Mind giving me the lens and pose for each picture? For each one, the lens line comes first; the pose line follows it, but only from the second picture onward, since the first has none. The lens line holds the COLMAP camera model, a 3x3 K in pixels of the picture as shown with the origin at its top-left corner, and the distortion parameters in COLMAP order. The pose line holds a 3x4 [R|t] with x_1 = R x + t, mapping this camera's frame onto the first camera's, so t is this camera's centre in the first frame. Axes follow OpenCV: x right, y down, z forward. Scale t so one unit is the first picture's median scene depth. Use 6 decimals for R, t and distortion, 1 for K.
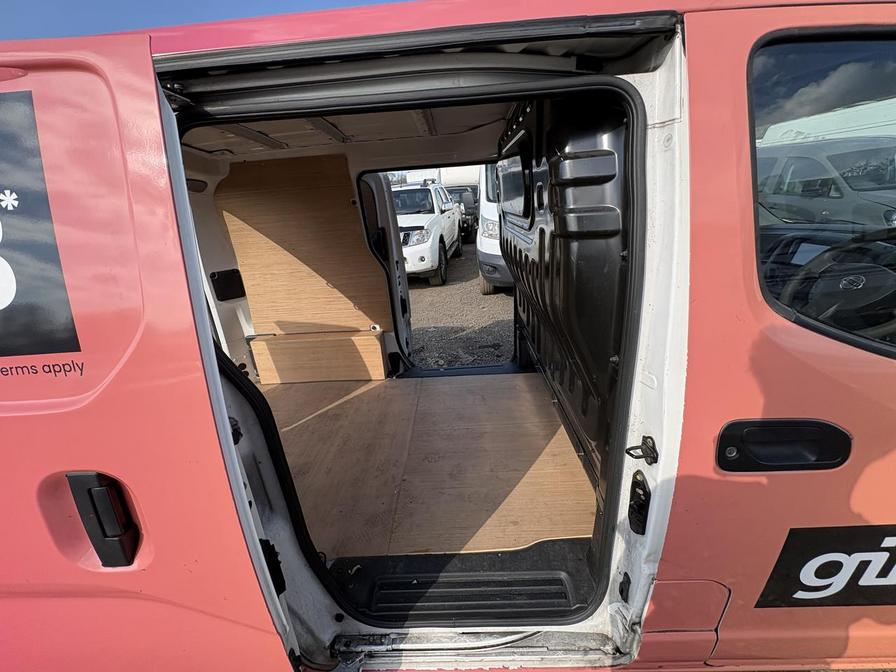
lens RADIAL K [[361.5, 0, 444.8], [0, 361.5, 330.3], [0, 0, 1]] dist [0.005417, -0.000435]
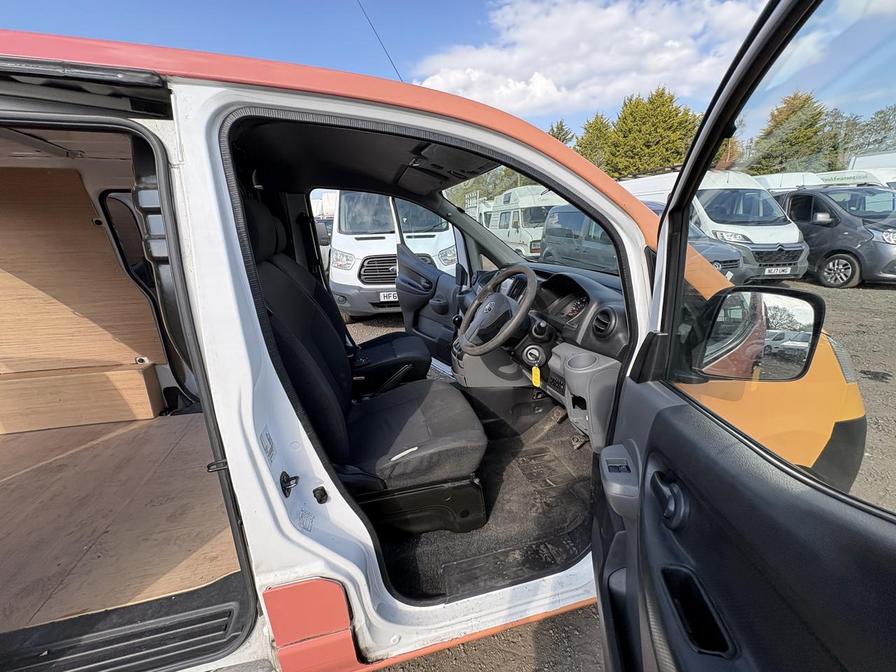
lens RADIAL K [[361.5, 0, 444.5], [0, 361.5, 329.3], [0, 0, 1]] dist [0.005417, -0.000435]
pose [[0.962481, -0.017842, 0.270763, 0.287733], [0.040617, 0.996067, -0.078742, 0.017142], [-0.268293, 0.086785, 0.959420, -0.070608]]
